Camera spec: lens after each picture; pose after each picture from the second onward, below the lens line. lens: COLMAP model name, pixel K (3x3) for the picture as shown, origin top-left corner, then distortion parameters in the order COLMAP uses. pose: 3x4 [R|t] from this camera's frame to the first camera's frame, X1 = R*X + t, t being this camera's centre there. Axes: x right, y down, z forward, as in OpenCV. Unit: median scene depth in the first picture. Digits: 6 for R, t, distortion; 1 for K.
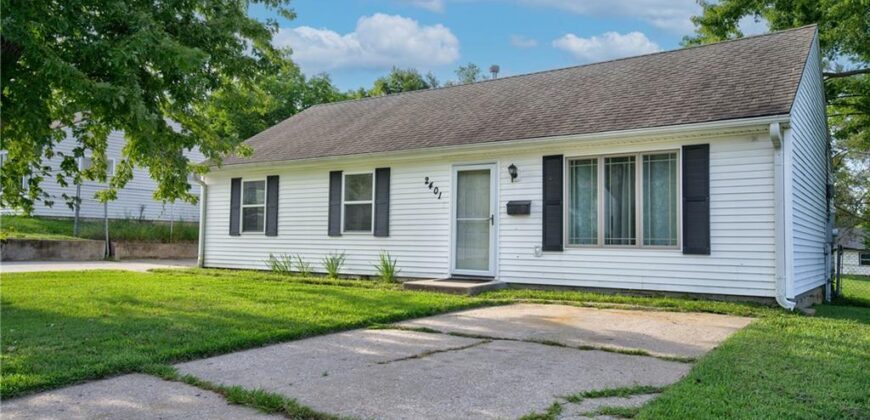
lens RADIAL K [[621.5, 0, 439.4], [0, 621.5, 211.9], [0, 0, 1]] dist [0.072881, 0.012698]
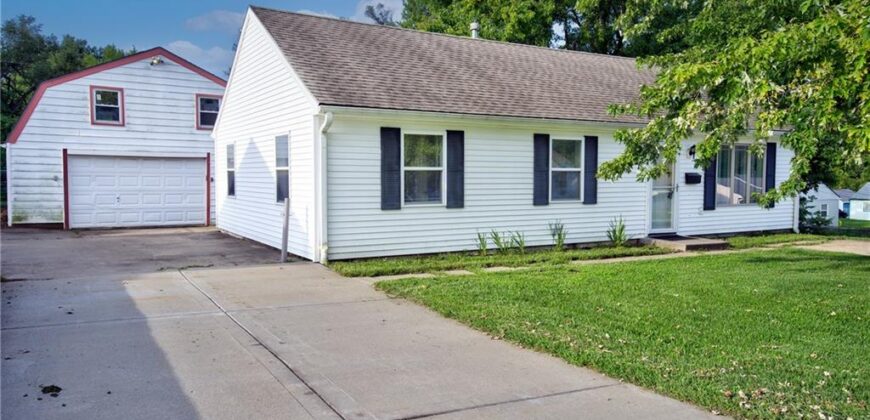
lens RADIAL K [[621.5, 0, 436.7], [0, 621.5, 207.0], [0, 0, 1]] dist [0.072881, 0.012698]
pose [[0.453543, -0.019282, 0.891026, -1.043974], [-0.004400, 0.999705, 0.023874, 0.020024], [-0.891224, -0.014748, 0.453324, 0.714207]]
